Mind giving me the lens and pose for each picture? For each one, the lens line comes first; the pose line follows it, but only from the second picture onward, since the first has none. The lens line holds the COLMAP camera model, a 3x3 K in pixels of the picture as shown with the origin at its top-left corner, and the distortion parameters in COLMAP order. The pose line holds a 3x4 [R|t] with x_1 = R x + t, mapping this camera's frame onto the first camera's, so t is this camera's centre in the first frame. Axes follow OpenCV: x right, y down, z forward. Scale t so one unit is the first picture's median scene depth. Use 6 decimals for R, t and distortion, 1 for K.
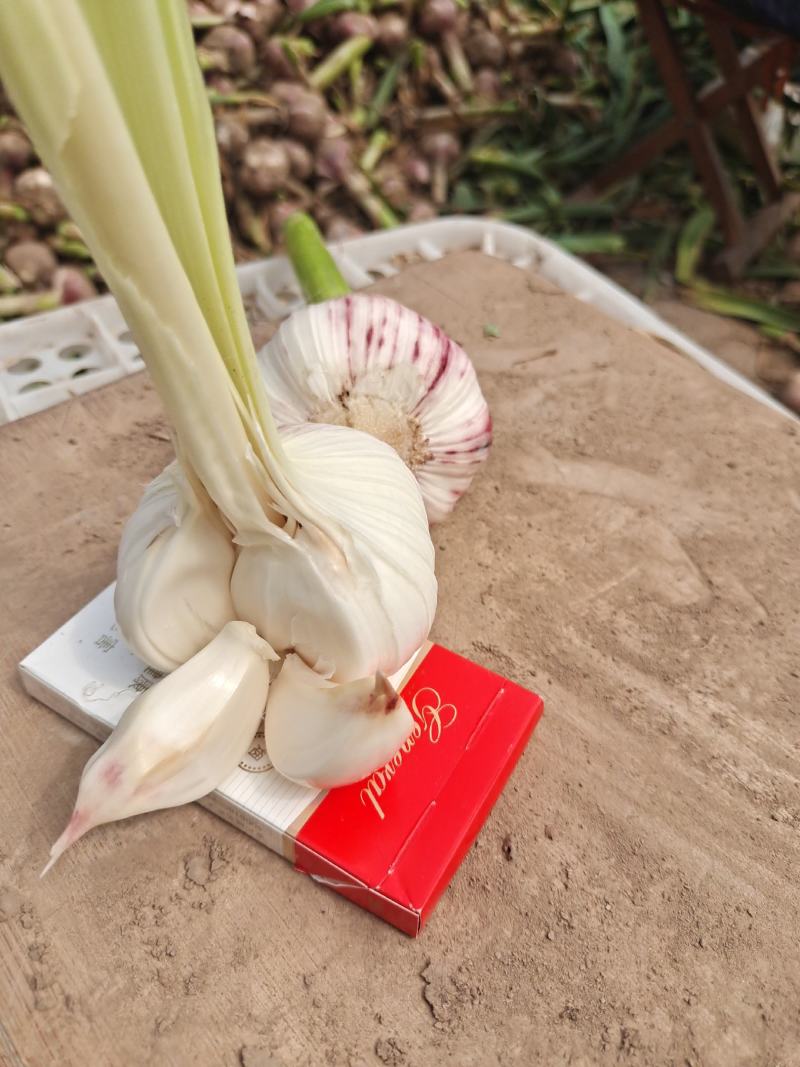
lens RADIAL K [[839.3, 0, 401.7], [0, 839.3, 538.6], [0, 0, 1]] dist [-0.005653, -0.055670]
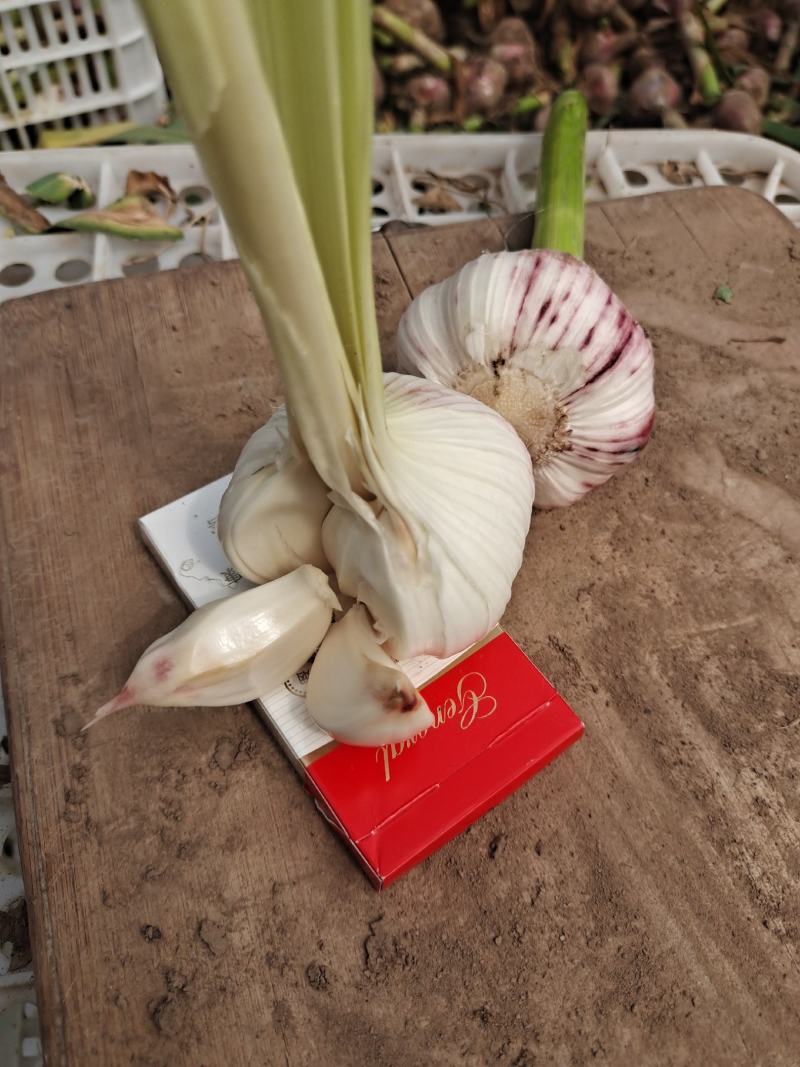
lens RADIAL K [[839.3, 0, 406.2], [0, 839.3, 537.6], [0, 0, 1]] dist [-0.005653, -0.055670]
pose [[0.921555, 0.335908, -0.194687, 0.085217], [-0.289767, 0.928817, 0.230942, -0.172271], [0.258404, -0.156412, 0.953291, 0.028088]]
